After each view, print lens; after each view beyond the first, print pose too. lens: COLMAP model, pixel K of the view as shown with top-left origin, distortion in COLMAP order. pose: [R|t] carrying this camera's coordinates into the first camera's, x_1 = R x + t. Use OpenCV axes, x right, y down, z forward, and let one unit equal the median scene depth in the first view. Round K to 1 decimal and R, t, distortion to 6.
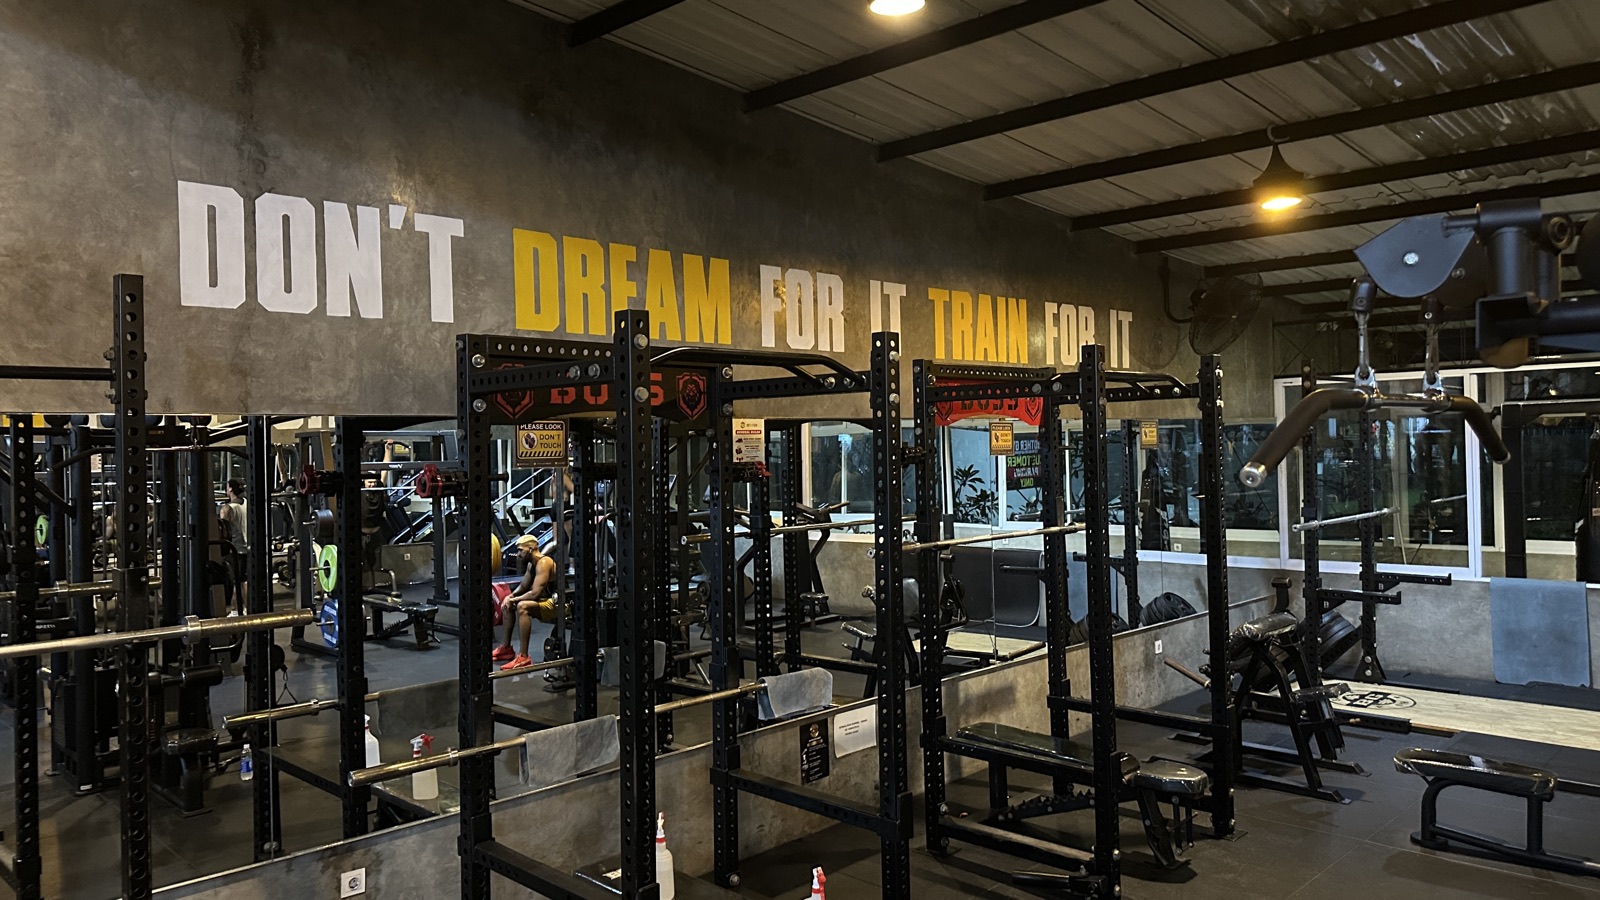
lens RADIAL K [[1124.8, 0, 793.5], [0, 1124.8, 438.9], [0, 0, 1]] dist [0.100054, -0.130653]
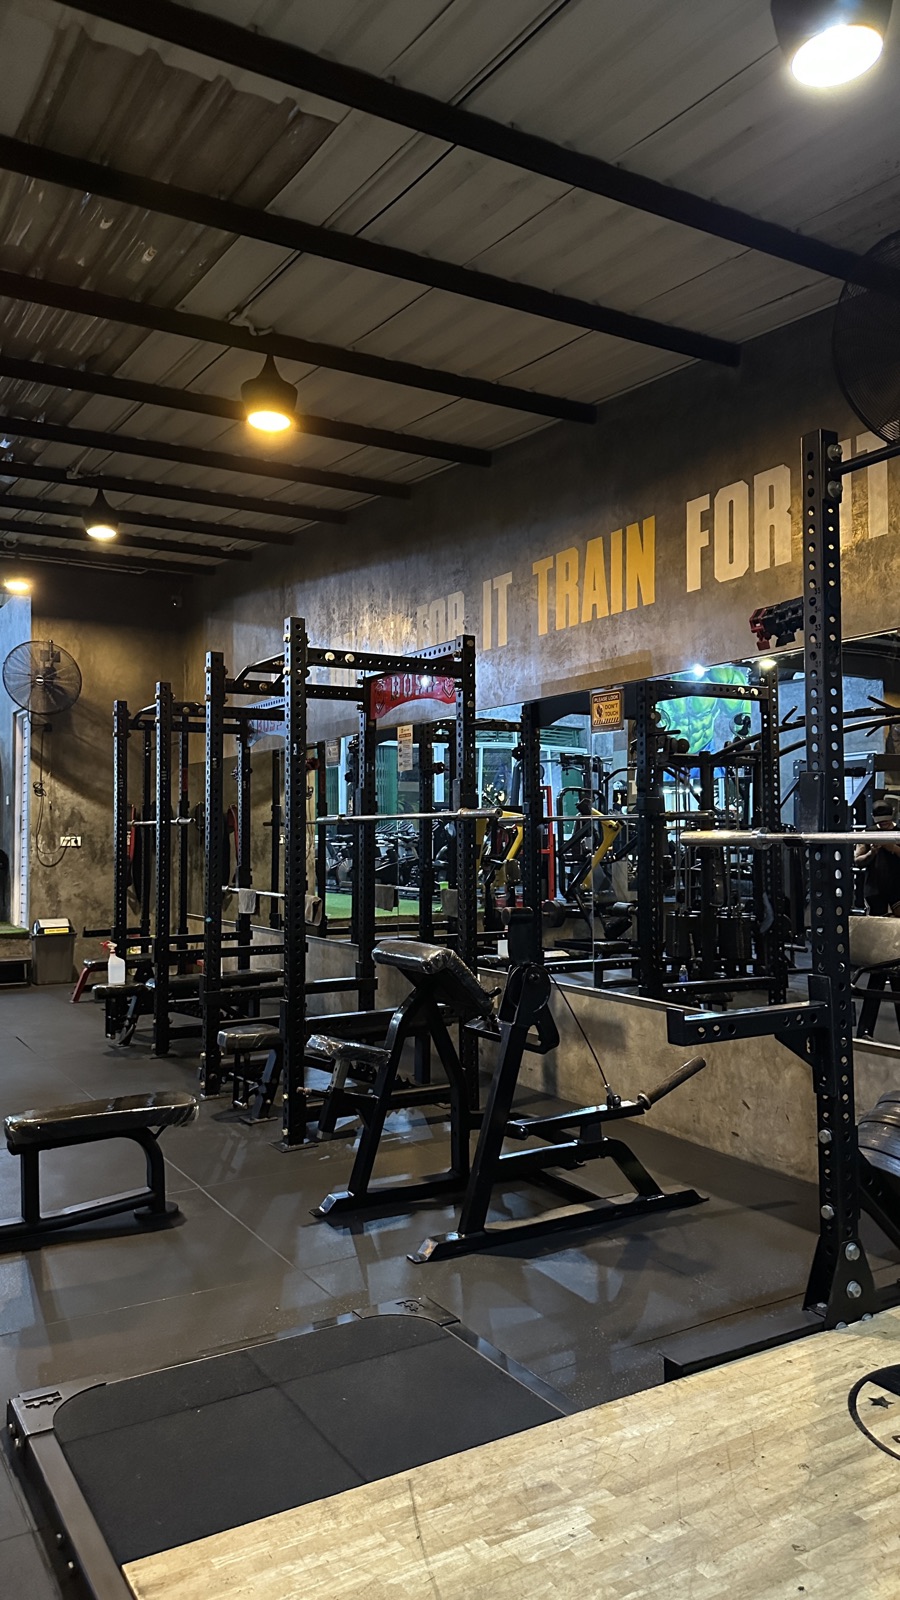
lens RADIAL K [[1124.8, 0, 459.4], [0, 1124.8, 798.1], [0, 0, 1]] dist [0.100054, -0.130653]
pose [[-0.246886, -0.013042, -0.968957, 1.032767], [0.016484, 0.999708, -0.017656, 0.077289], [0.968904, -0.020331, -0.246599, 1.150162]]
